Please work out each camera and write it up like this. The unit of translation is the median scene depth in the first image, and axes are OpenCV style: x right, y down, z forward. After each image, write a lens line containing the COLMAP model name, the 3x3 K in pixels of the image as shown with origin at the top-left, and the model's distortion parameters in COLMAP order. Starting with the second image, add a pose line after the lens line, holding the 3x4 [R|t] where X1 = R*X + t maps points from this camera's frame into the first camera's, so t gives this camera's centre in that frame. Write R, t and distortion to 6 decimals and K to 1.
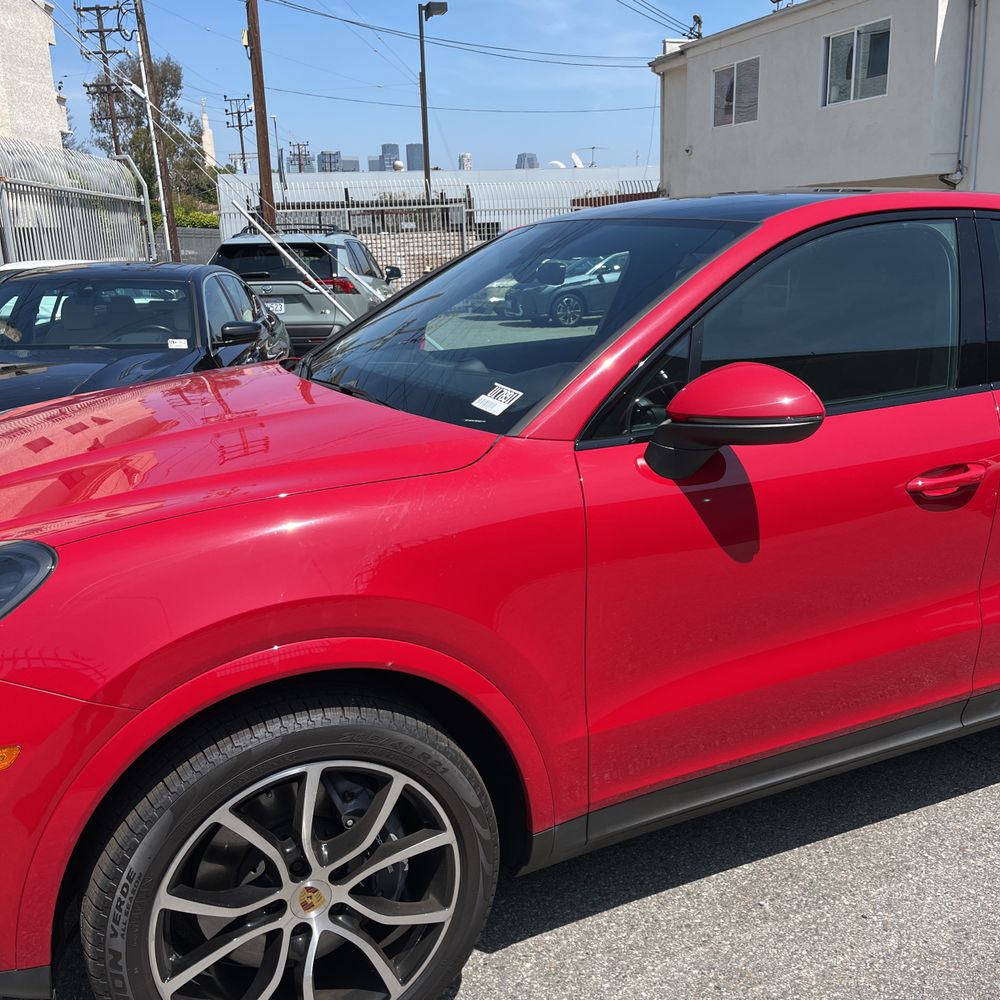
lens RADIAL K [[1013.5, 0, 495.0], [0, 1013.5, 497.6], [0, 0, 1]] dist [0.022084, 0.000000]
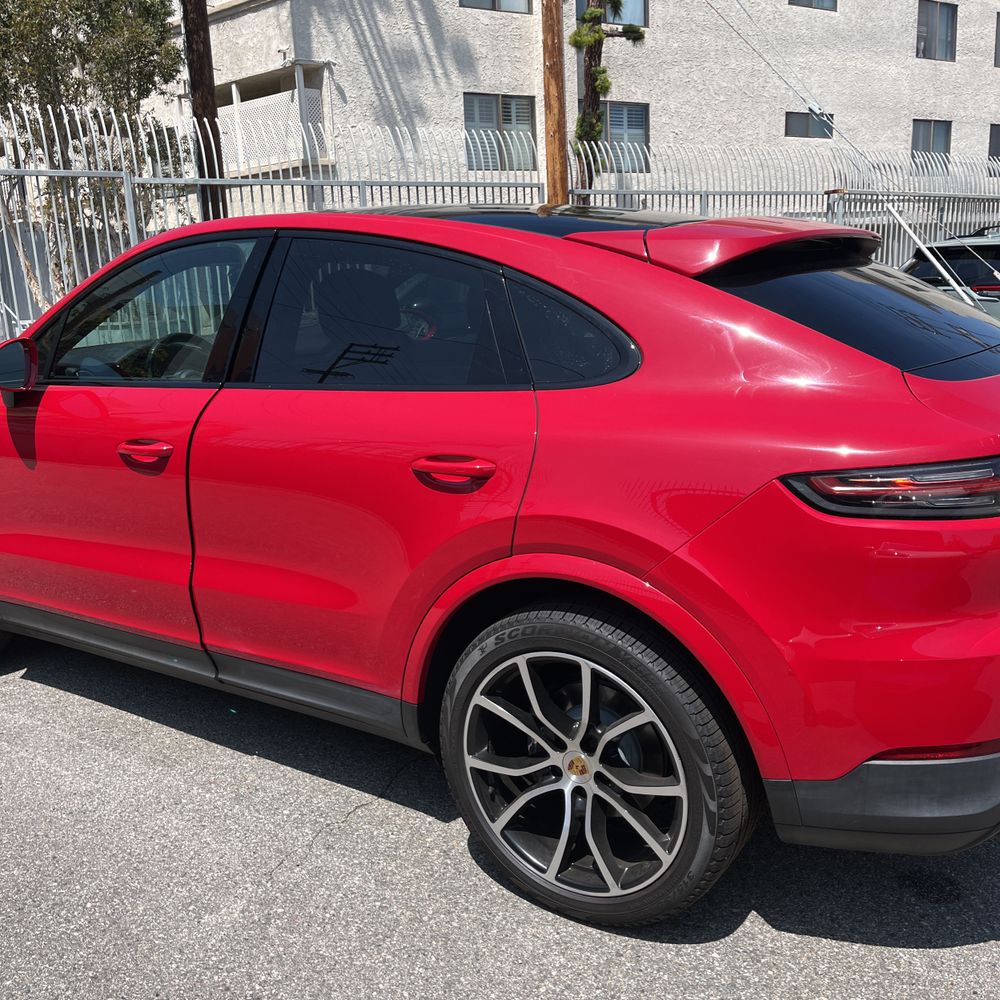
lens RADIAL K [[1013.5, 0, 502.5], [0, 1013.5, 507.6], [0, 0, 1]] dist [0.022084, 0.000000]
pose [[0.521817, 0.199011, -0.829519, 1.985175], [-0.192886, 0.974749, 0.112516, -0.200558], [0.830965, 0.101290, 0.547027, 0.793483]]
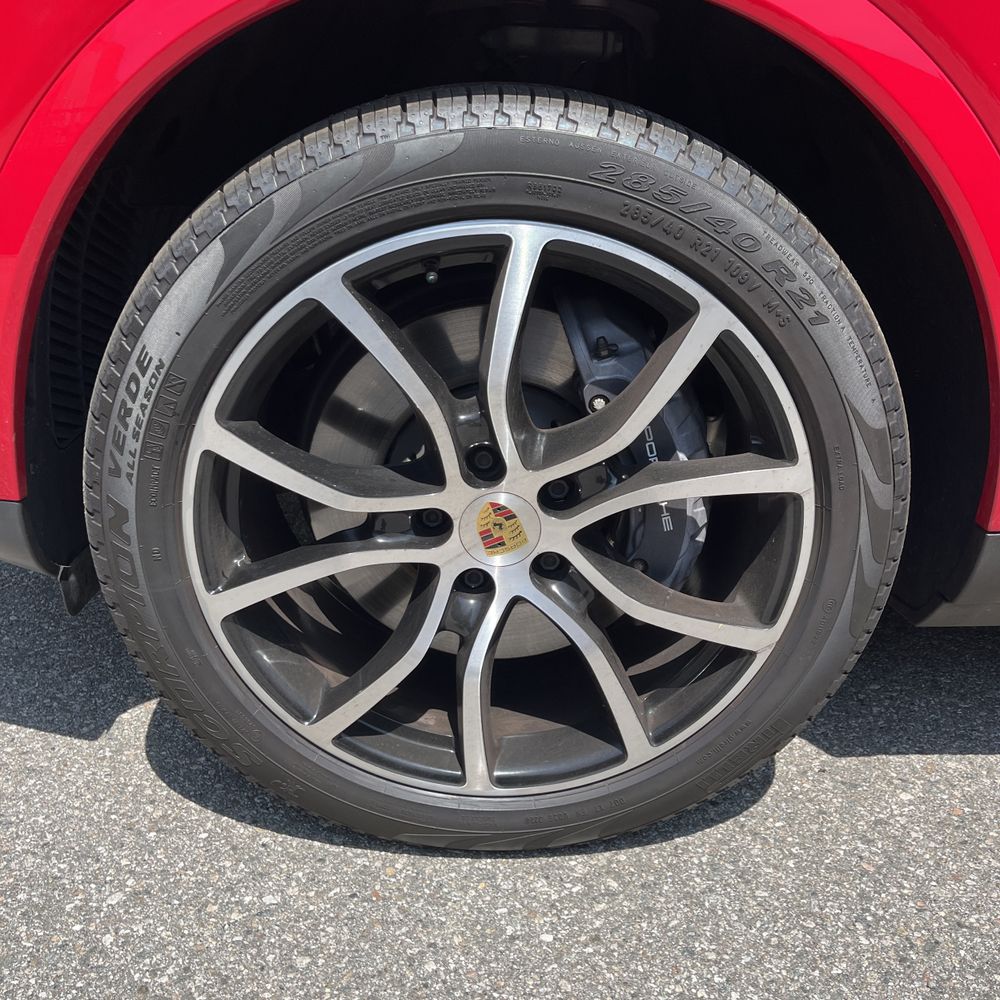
lens RADIAL K [[1013.5, 0, 496.6], [0, 1013.5, 503.9], [0, 0, 1]] dist [0.022084, 0.000000]
pose [[0.911273, 0.201656, -0.359050, -0.001975], [-0.141020, 0.971993, 0.187995, 0.265108], [0.386905, -0.120682, 0.914189, 0.495207]]
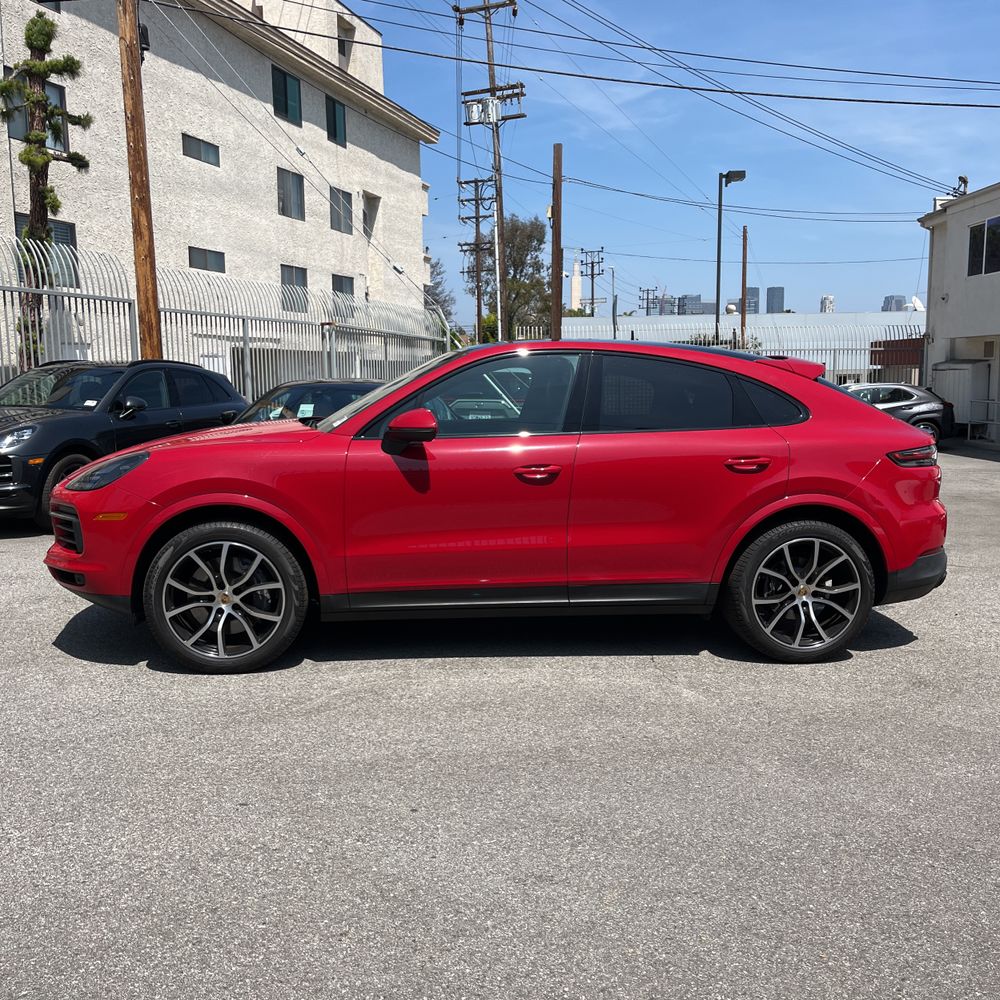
lens RADIAL K [[1013.5, 0, 502.5], [0, 1013.5, 500.8], [0, 0, 1]] dist [0.022084, 0.000000]
pose [[0.944390, 0.061818, -0.322964, 1.233148], [-0.102574, 0.988544, -0.110725, 0.334257], [0.312420, 0.137695, 0.939912, -1.188808]]
